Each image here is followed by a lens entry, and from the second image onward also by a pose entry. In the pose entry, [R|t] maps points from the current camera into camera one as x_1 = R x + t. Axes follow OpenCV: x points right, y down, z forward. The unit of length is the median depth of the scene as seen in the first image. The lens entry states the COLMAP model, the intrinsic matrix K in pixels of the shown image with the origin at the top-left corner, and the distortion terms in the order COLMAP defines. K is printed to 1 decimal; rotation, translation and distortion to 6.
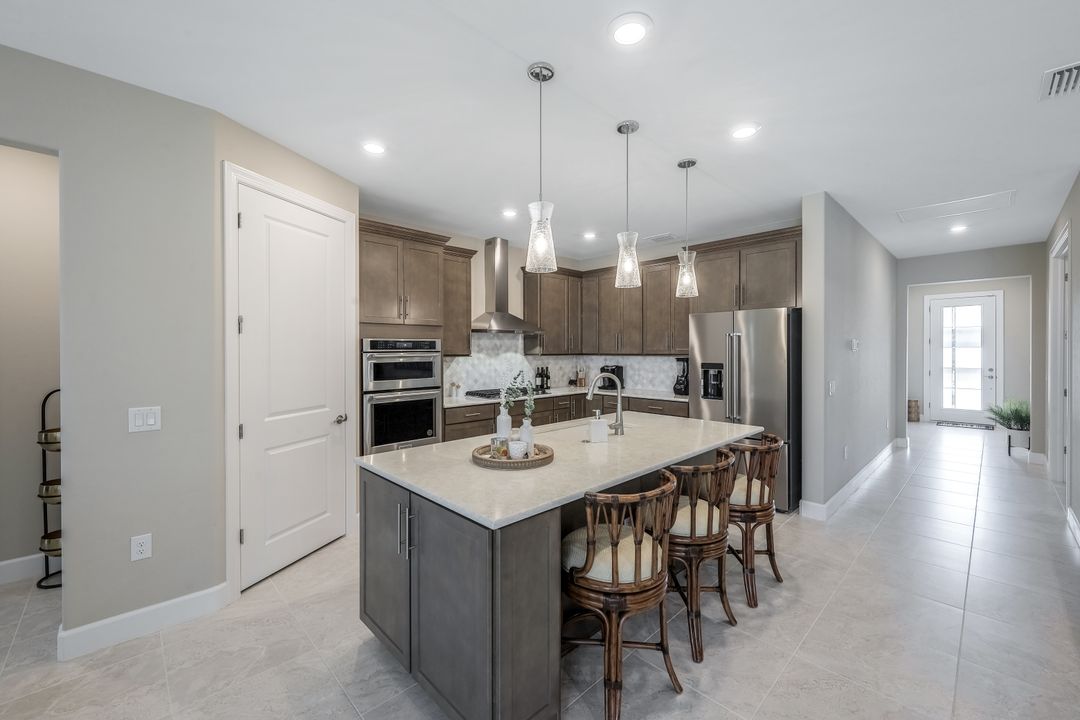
lens RADIAL K [[437.8, 0, 544.1], [0, 437.8, 357.4], [0, 0, 1]] dist [0.007703, -0.000362]
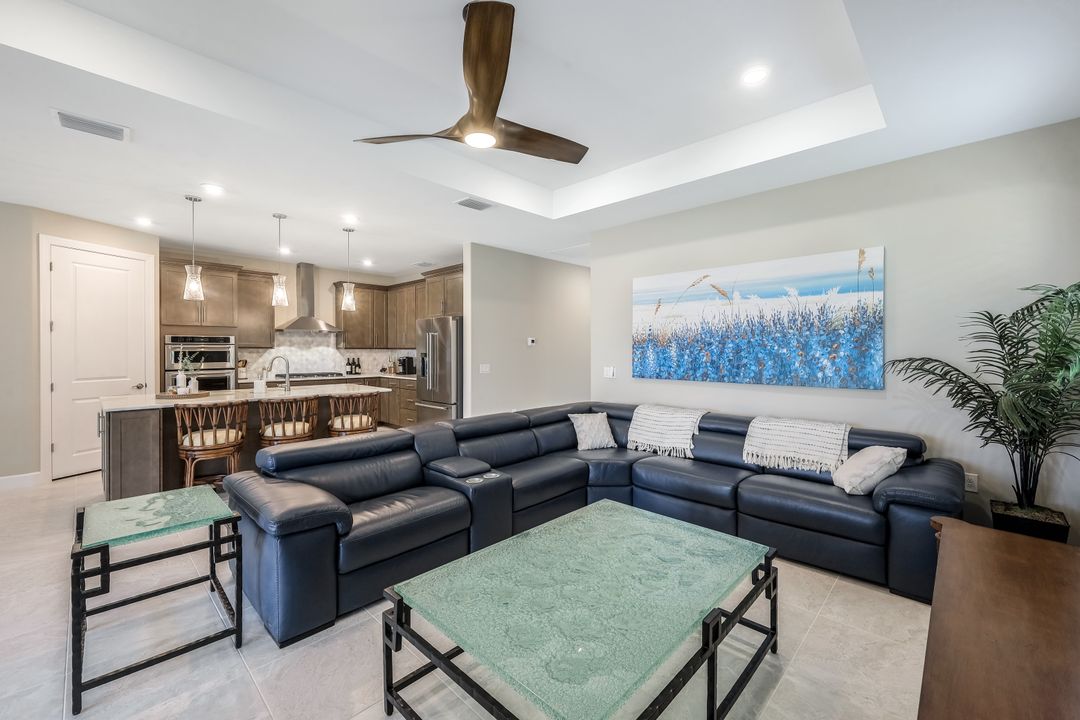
lens RADIAL K [[437.8, 0, 536.2], [0, 437.8, 355.8], [0, 0, 1]] dist [0.007703, -0.000362]
pose [[0.998033, 0.001923, 0.062658, 0.668628], [-0.001698, 0.999992, -0.003641, 0.028348], [-0.062664, 0.003528, 0.998028, -0.519207]]
